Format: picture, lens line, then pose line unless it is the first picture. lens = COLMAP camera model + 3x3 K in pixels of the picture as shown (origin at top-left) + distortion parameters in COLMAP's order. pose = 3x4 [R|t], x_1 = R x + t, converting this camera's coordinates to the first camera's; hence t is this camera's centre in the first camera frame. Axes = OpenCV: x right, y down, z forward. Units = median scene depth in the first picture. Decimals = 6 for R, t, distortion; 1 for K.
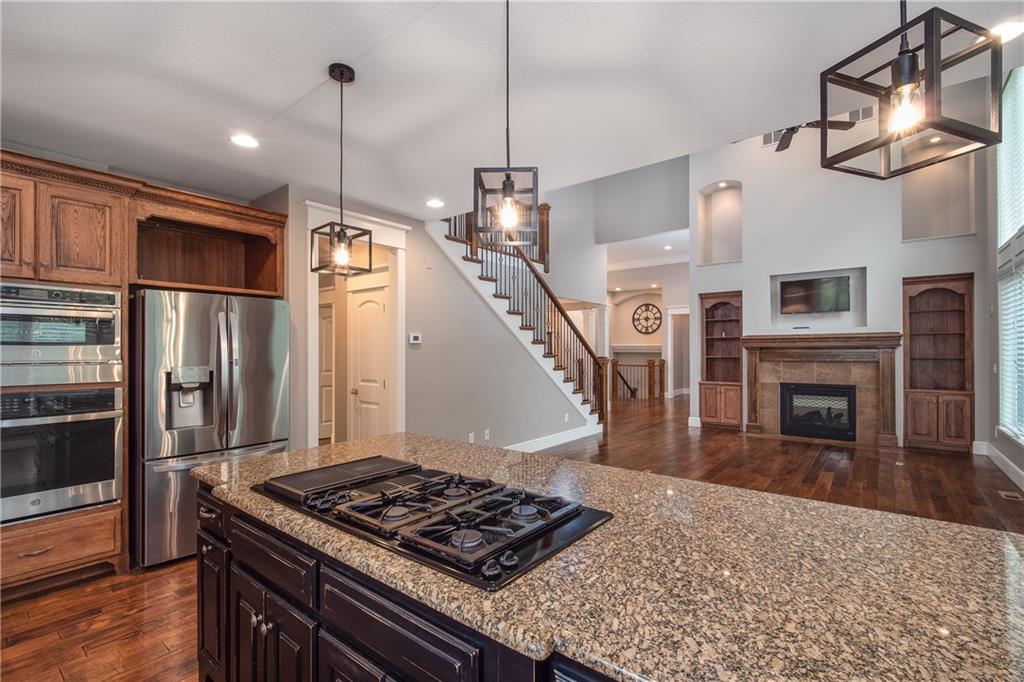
lens RADIAL K [[461.5, 0, 512.5], [0, 461.5, 346.6], [0, 0, 1]] dist [0.000046, 0.000031]
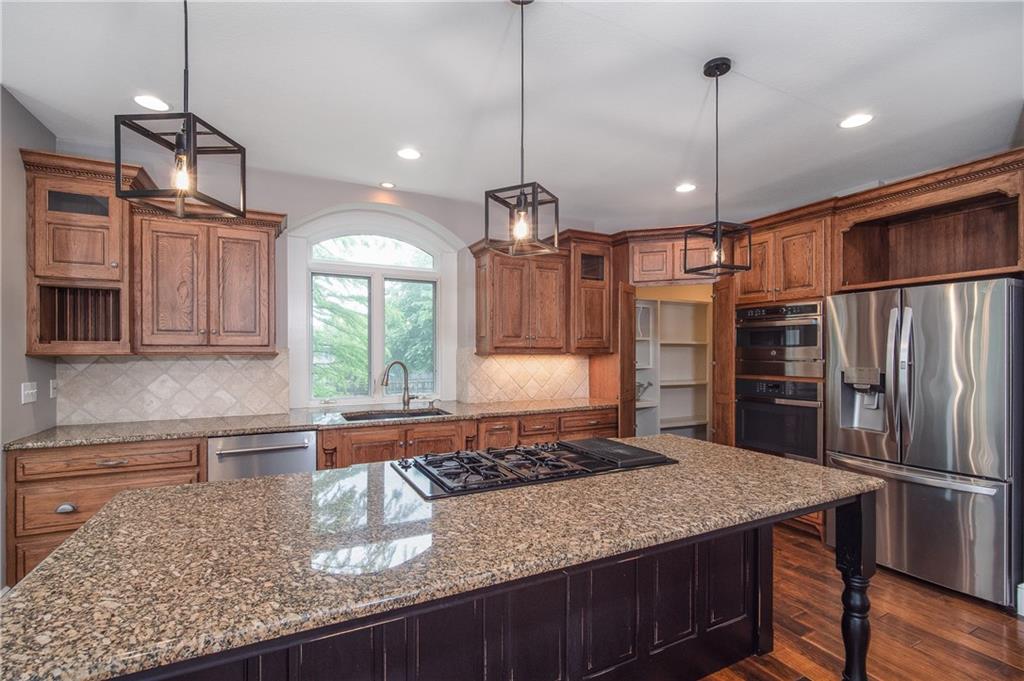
lens RADIAL K [[461.5, 0, 512.5], [0, 461.5, 346.1], [0, 0, 1]] dist [0.000046, 0.000031]
pose [[-0.414938, -0.007883, -0.909816, 0.562352], [0.008363, 0.999887, -0.012478, 0.004558], [0.909811, -0.012787, -0.414825, 0.807236]]
